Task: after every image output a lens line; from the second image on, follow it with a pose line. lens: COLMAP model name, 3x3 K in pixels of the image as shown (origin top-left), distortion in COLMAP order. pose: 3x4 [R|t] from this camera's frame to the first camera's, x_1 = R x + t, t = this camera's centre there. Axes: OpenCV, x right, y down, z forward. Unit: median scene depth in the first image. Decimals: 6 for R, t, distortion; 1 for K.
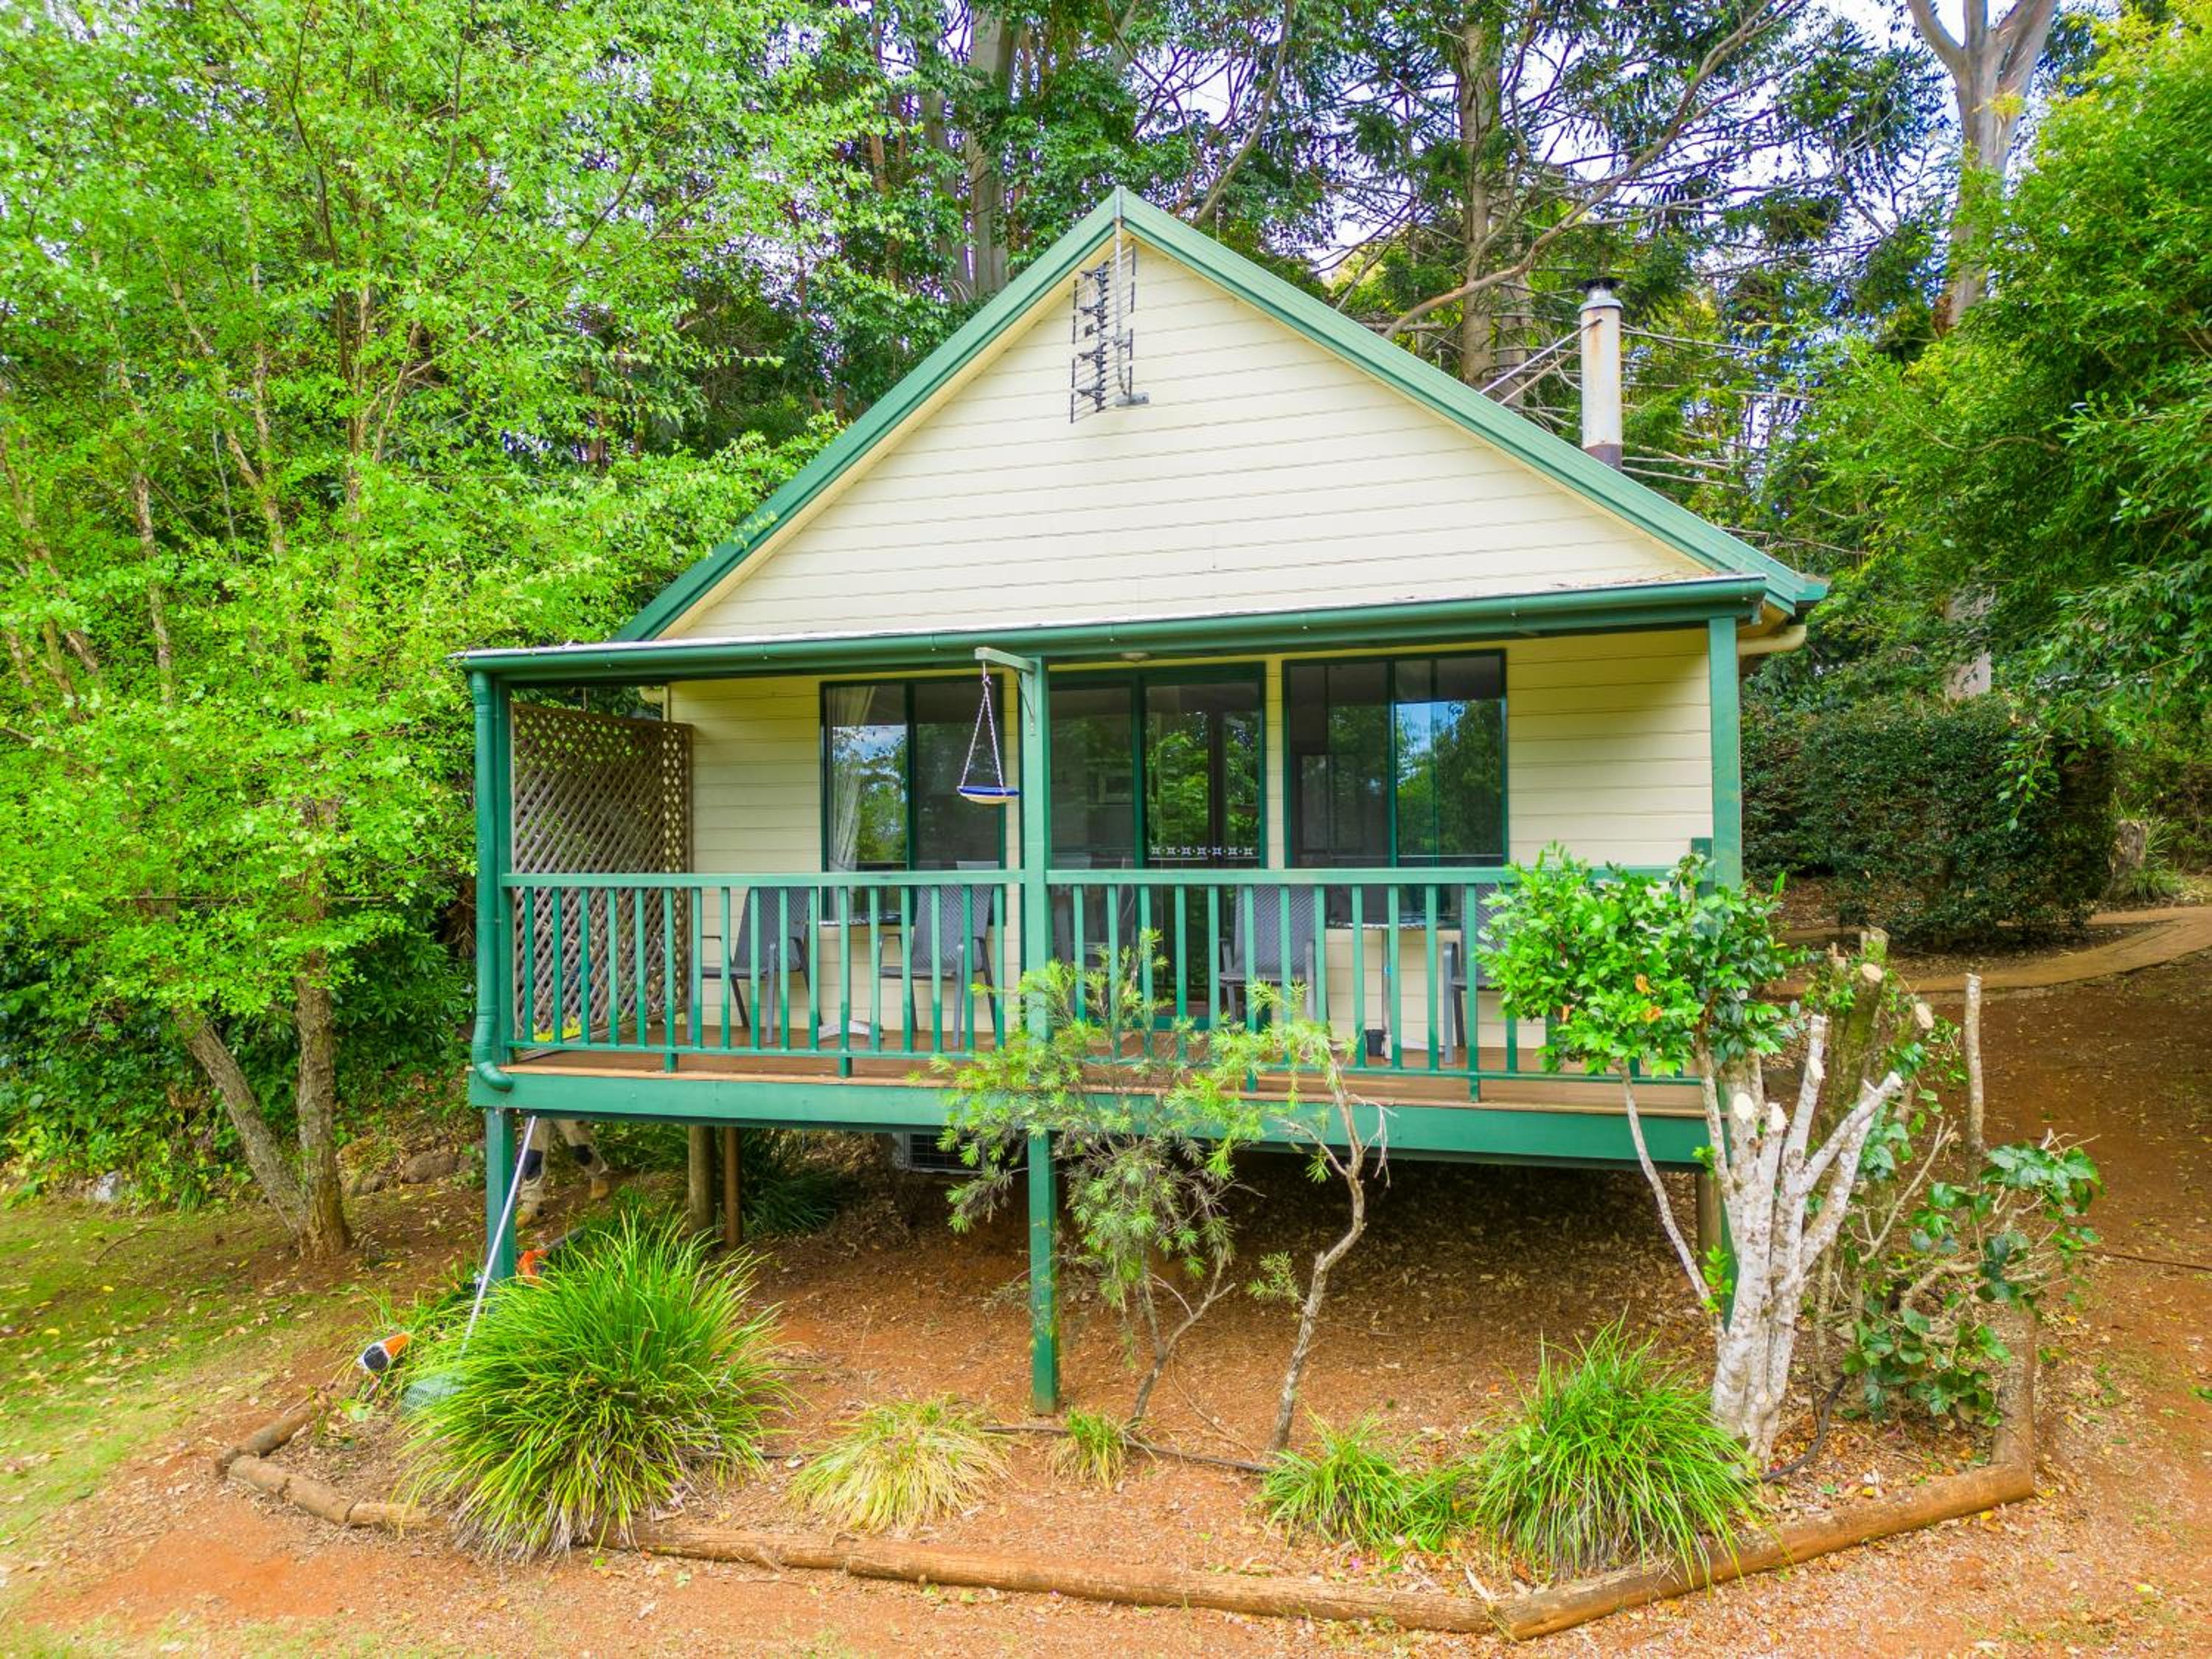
lens RADIAL K [[1561.2, 0, 1103.6], [0, 1561.2, 825.8], [0, 0, 1]] dist [0.038652, -0.033889]
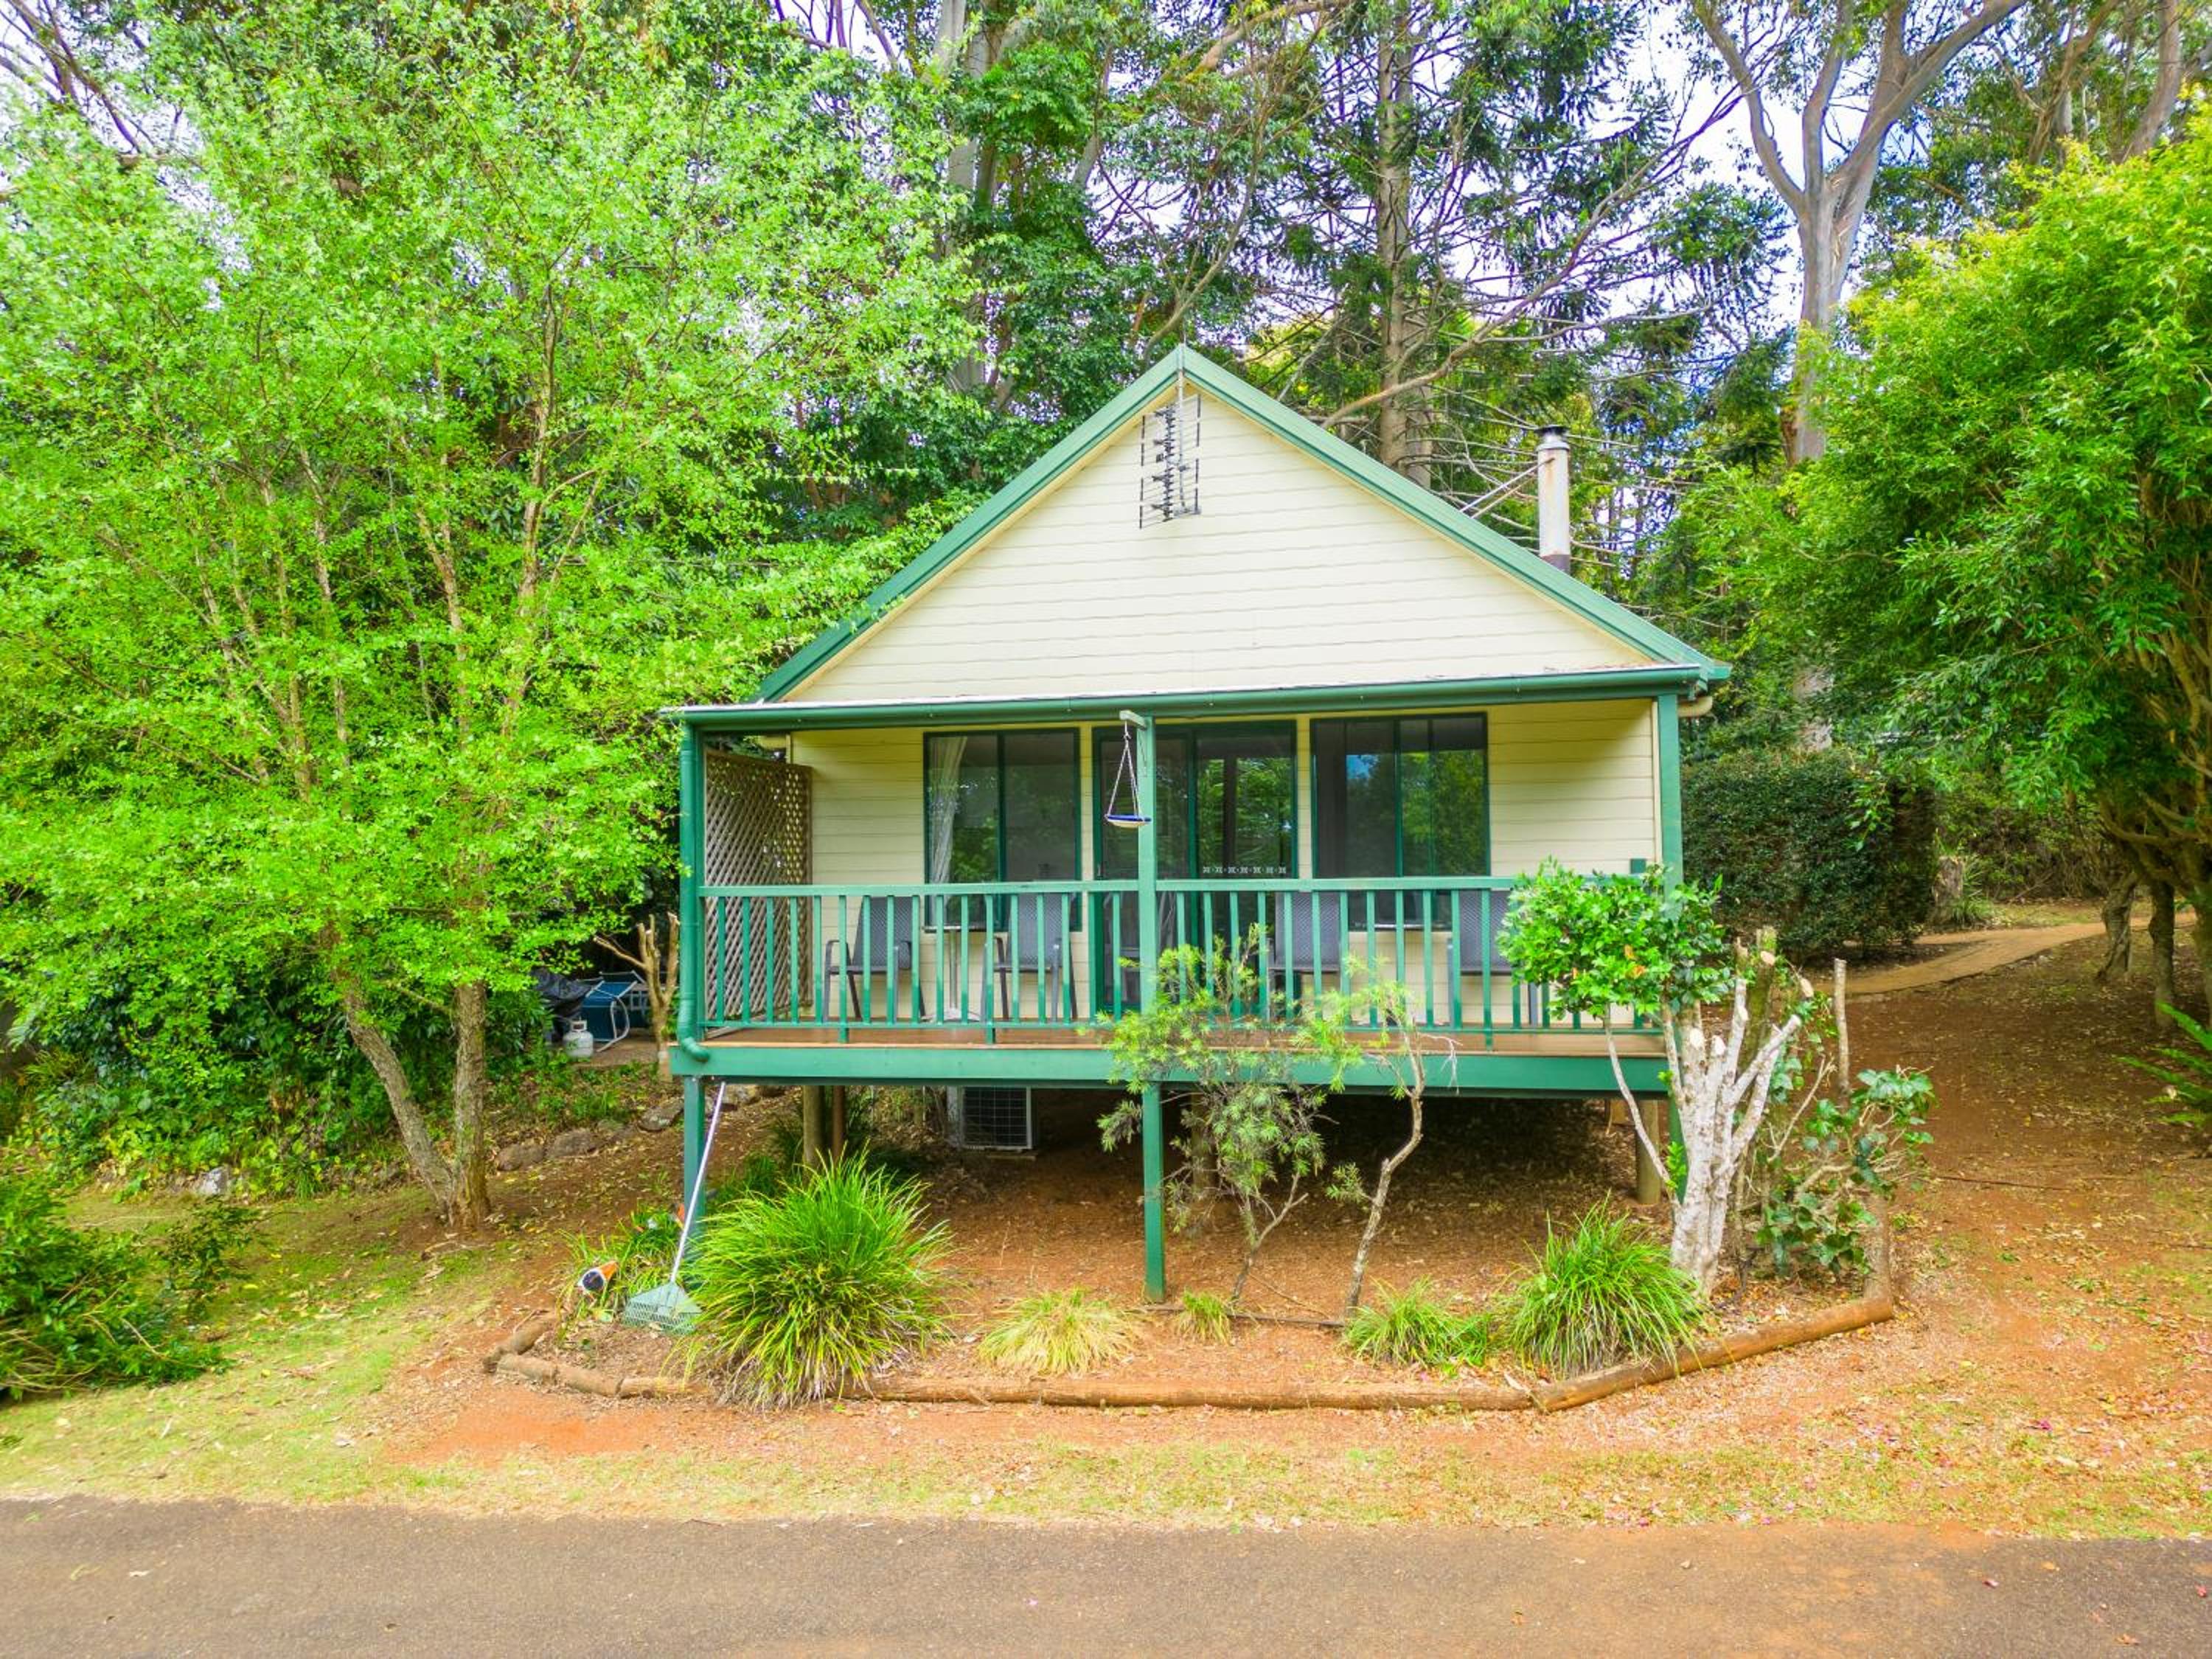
lens RADIAL K [[1561.2, 0, 1101.2], [0, 1561.2, 823.1], [0, 0, 1]] dist [0.038652, -0.033889]
pose [[0.996579, 0.003471, 0.082577, -0.177204], [-0.000975, 0.999542, -0.030247, 0.018748], [-0.082645, 0.030063, 0.996126, -0.271895]]
